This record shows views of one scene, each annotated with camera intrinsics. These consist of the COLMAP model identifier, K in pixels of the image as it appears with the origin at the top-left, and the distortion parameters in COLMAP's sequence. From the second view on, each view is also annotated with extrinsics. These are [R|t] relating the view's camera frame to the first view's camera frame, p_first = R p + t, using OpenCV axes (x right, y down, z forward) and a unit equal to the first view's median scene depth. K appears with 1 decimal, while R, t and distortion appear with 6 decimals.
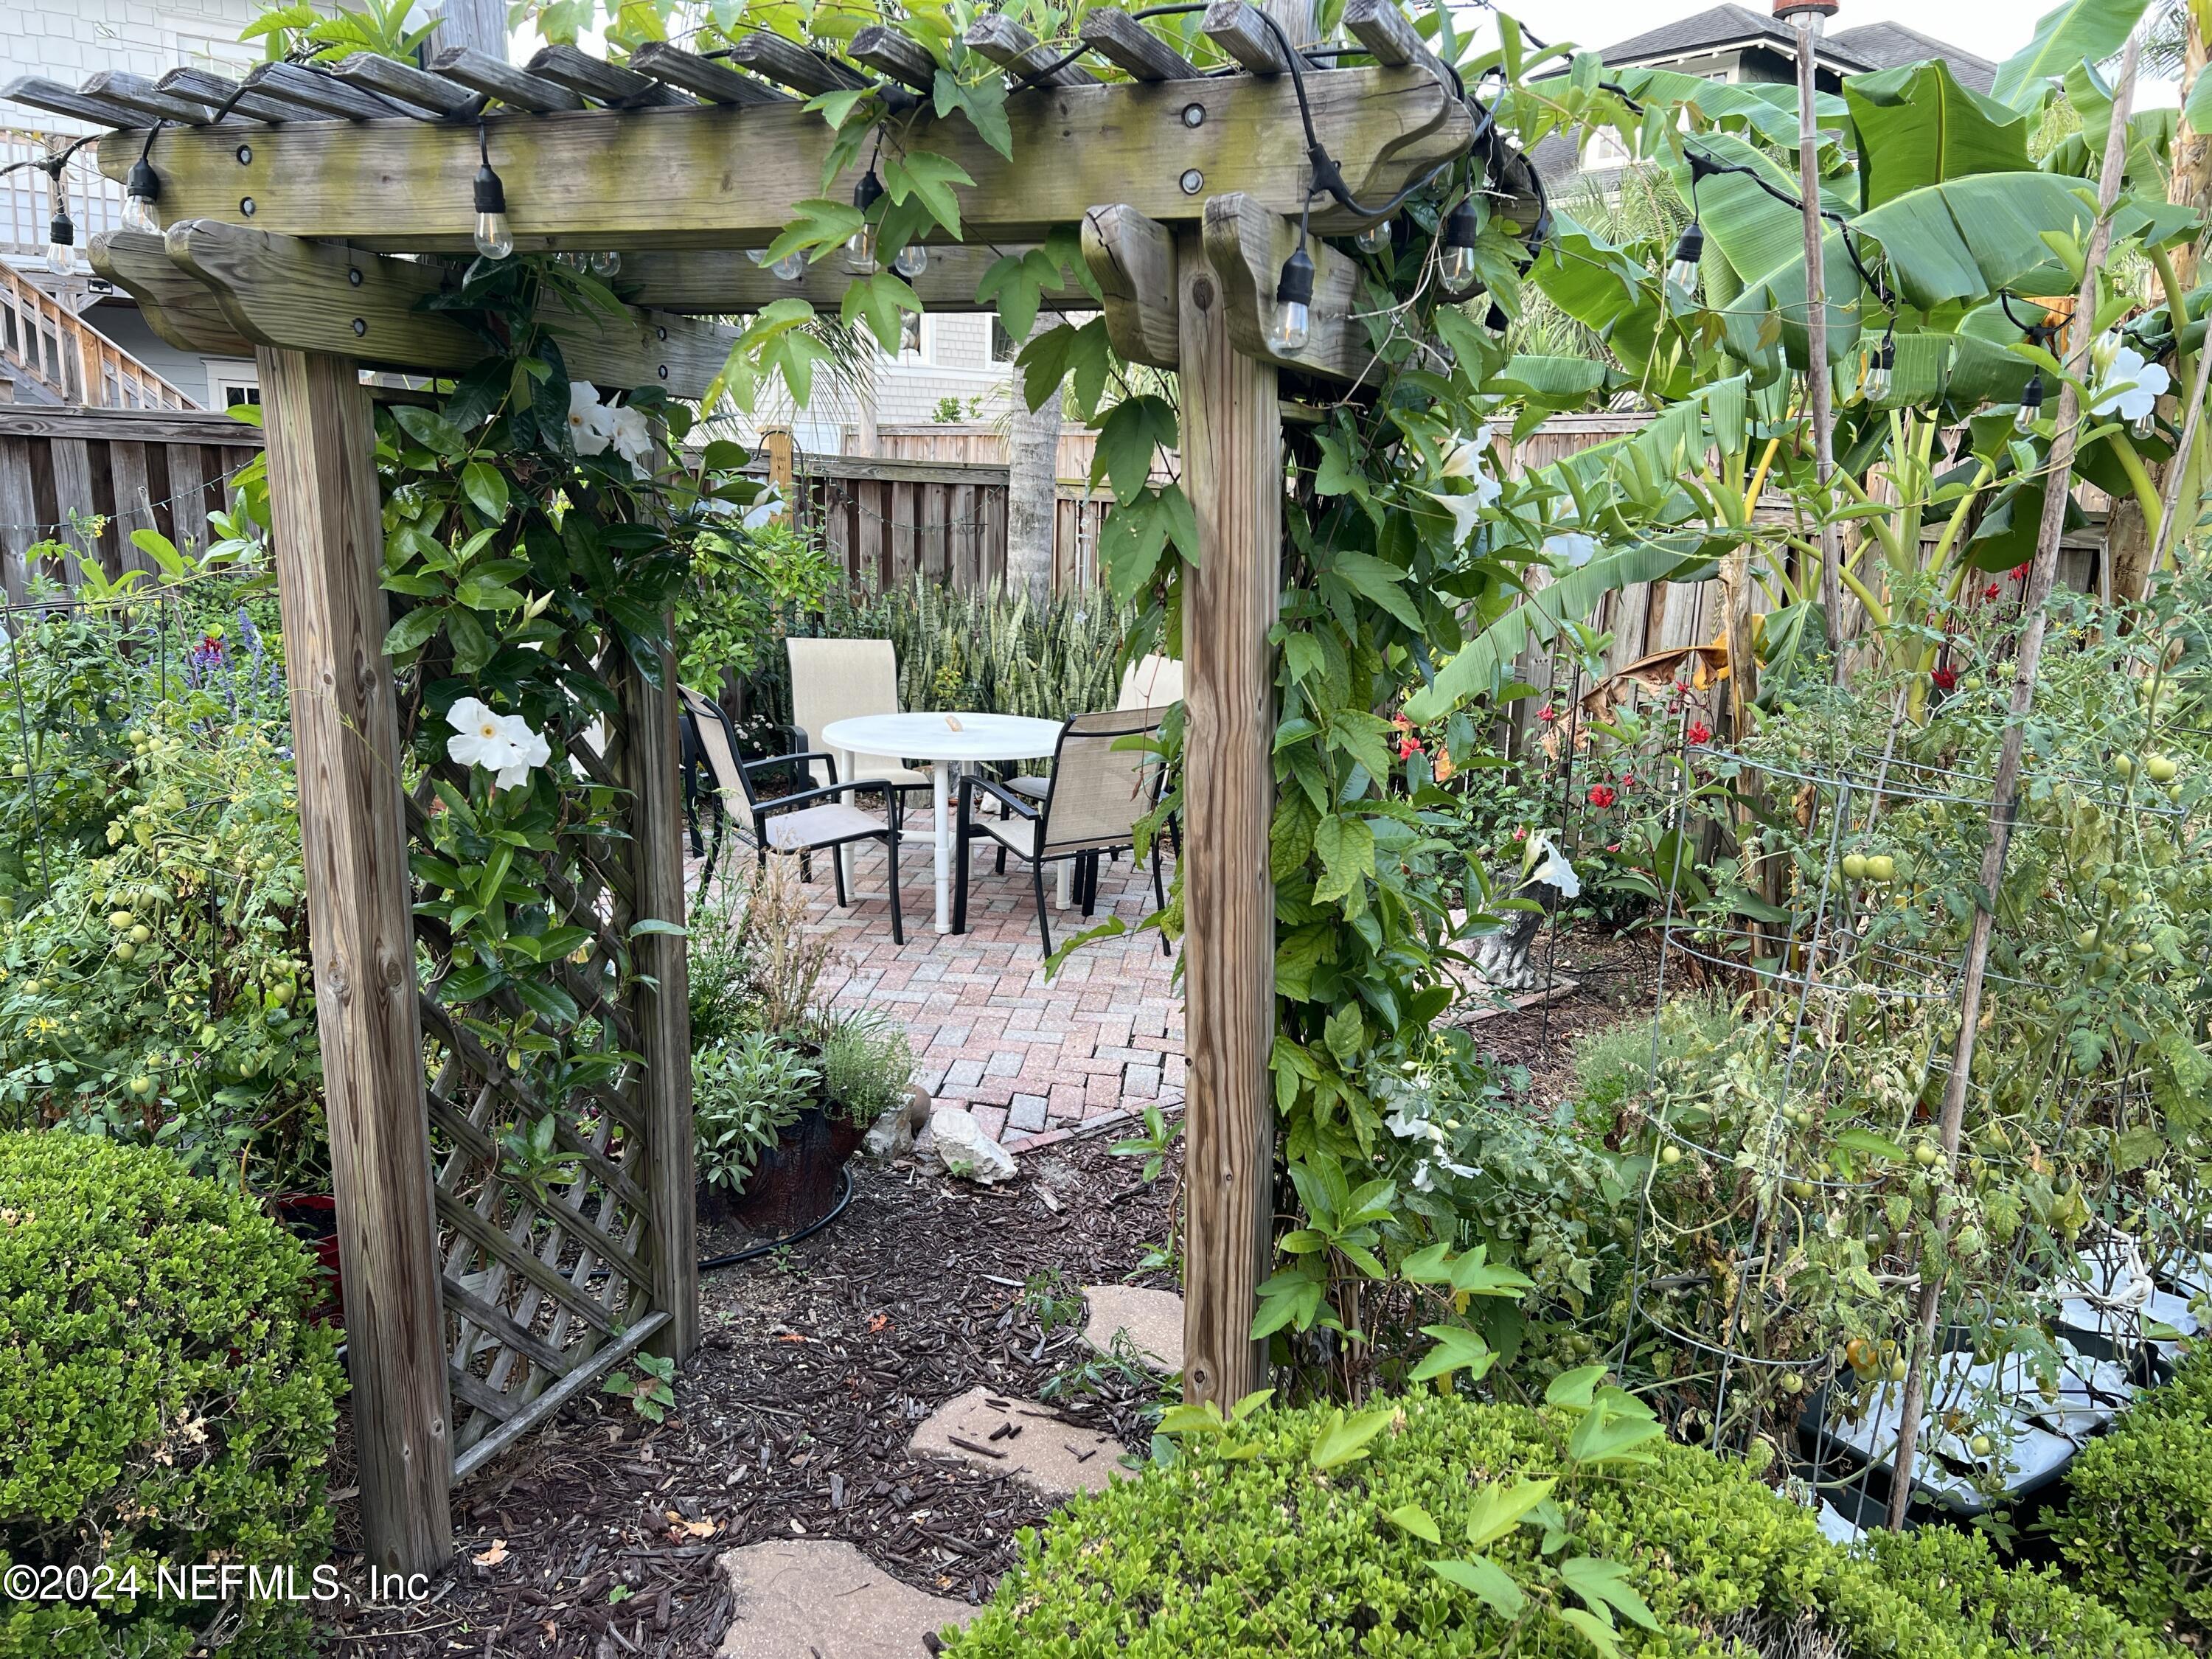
lens RADIAL K [[1662.4, 0, 1106.0], [0, 1662.4, 829.5], [0, 0, 1]] dist [0.029192, -0.000399]
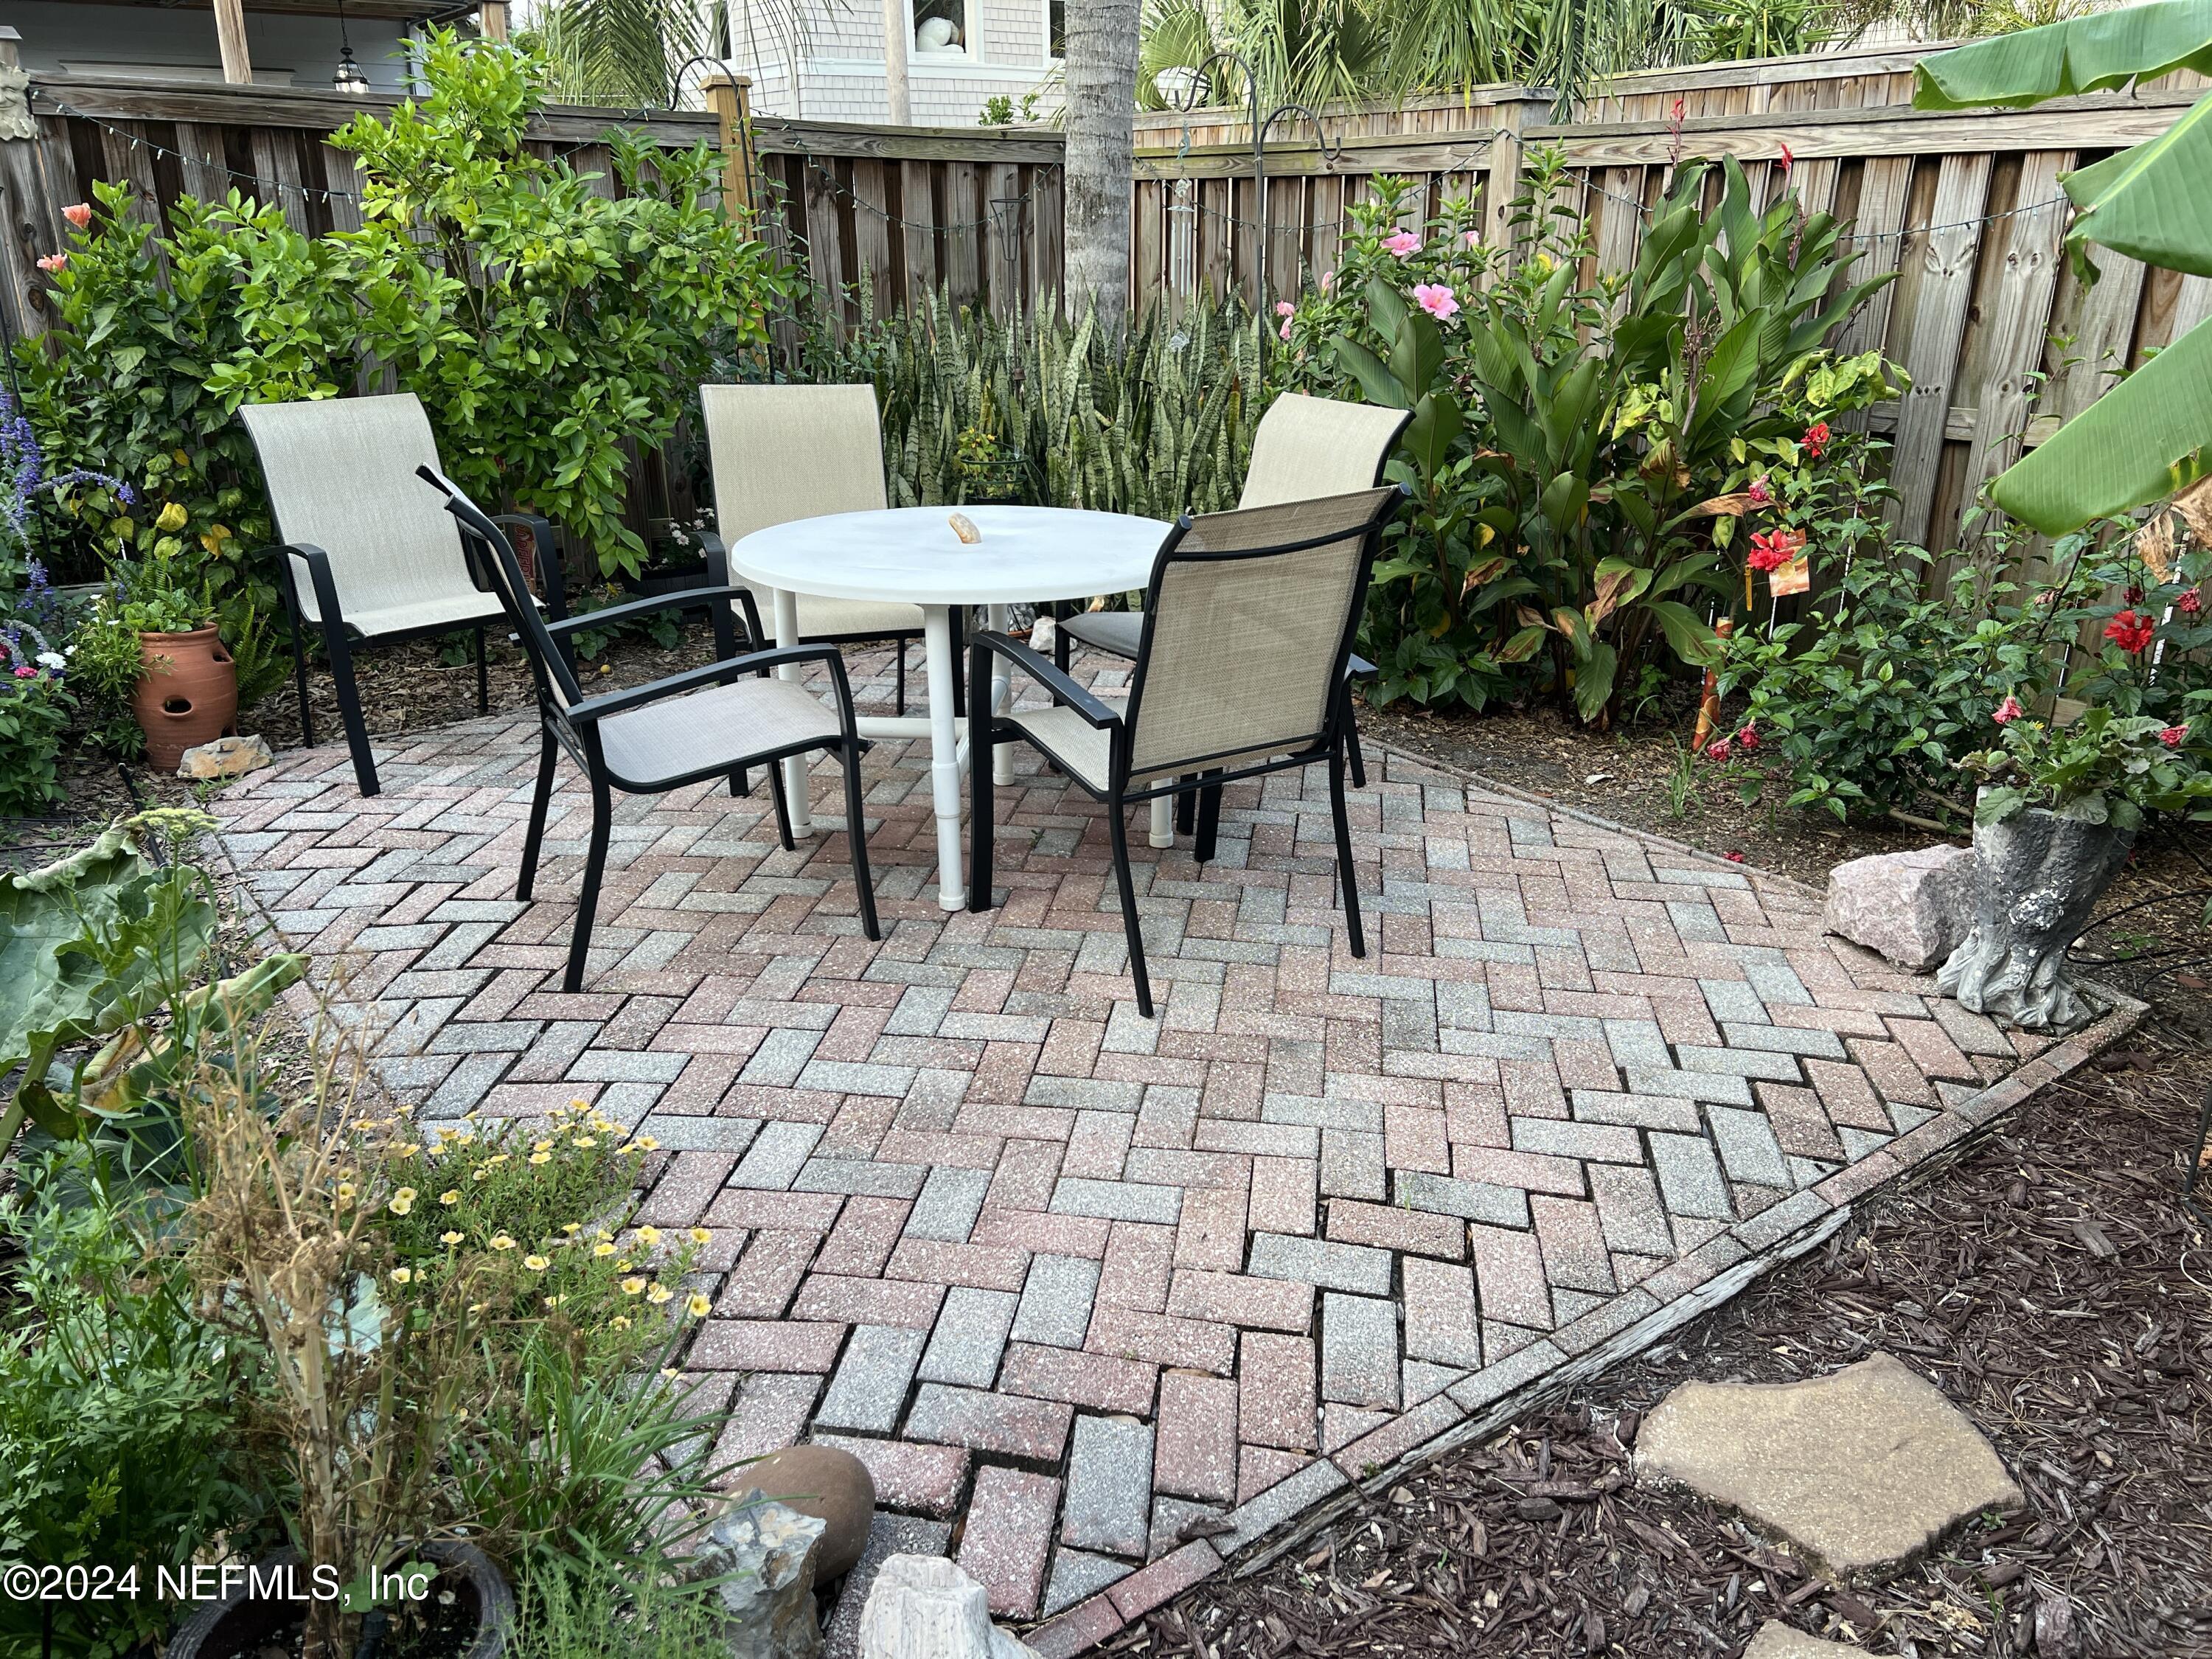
lens RADIAL K [[1531.4, 0, 1071.8], [0, 1531.4, 831.9], [0, 0, 1]] dist [0.015615, -0.001789]
pose [[0.997489, -0.010520, -0.070038, -0.017253], [0.021434, 0.987373, 0.156959, -0.036987], [0.067503, -0.158066, 0.985119, 0.410056]]
